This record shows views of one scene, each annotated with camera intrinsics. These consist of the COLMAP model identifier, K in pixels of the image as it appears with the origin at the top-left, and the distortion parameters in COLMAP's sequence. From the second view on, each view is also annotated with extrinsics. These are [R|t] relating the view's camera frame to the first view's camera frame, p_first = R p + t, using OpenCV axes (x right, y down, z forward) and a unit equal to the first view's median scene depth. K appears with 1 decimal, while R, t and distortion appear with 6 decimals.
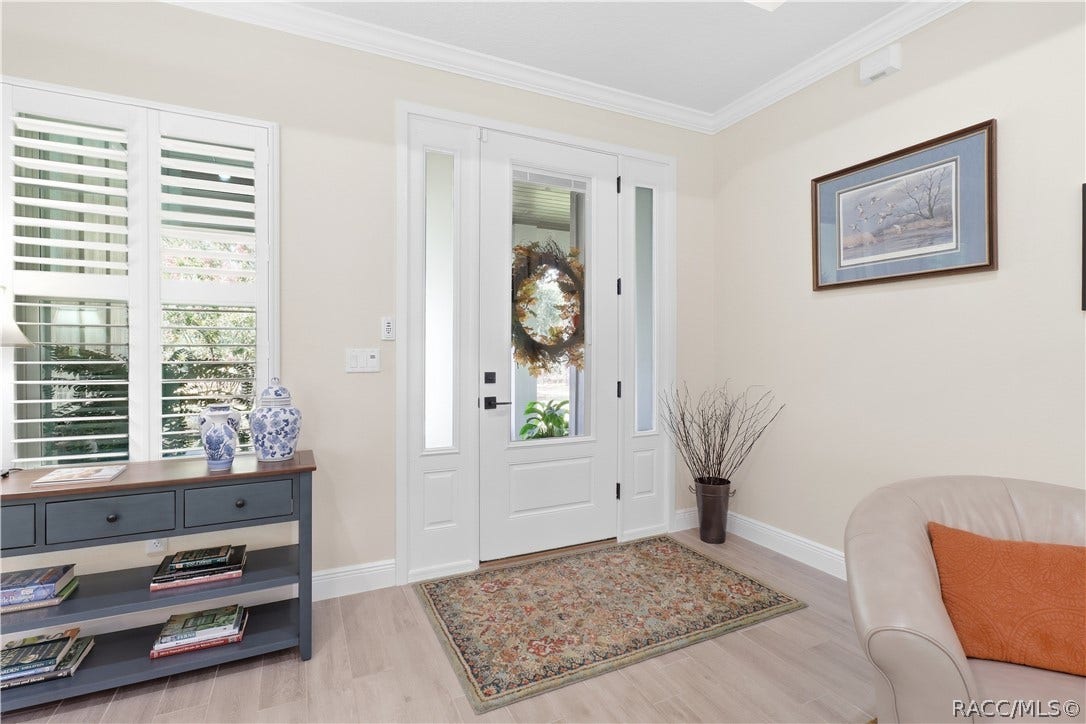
lens RADIAL K [[513.1, 0, 548.7], [0, 513.1, 357.0], [0, 0, 1]] dist [-0.019895, 0.000612]
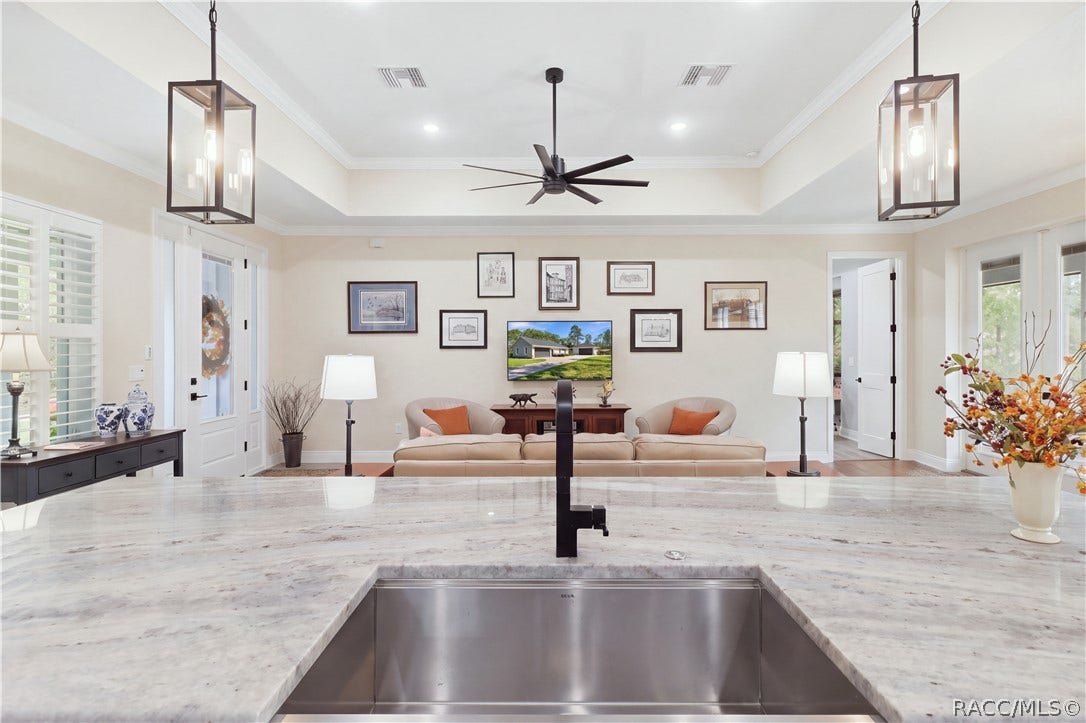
lens RADIAL K [[554.4, 0, 542.7], [0, 554.4, 357.4], [0, 0, 1]] dist [-0.009858, 0.000040]
pose [[0.450031, -0.010374, 0.892953, -1.177215], [0.008111, 0.999939, 0.007529, -0.039188], [-0.892976, 0.003855, 0.450087, -0.769456]]
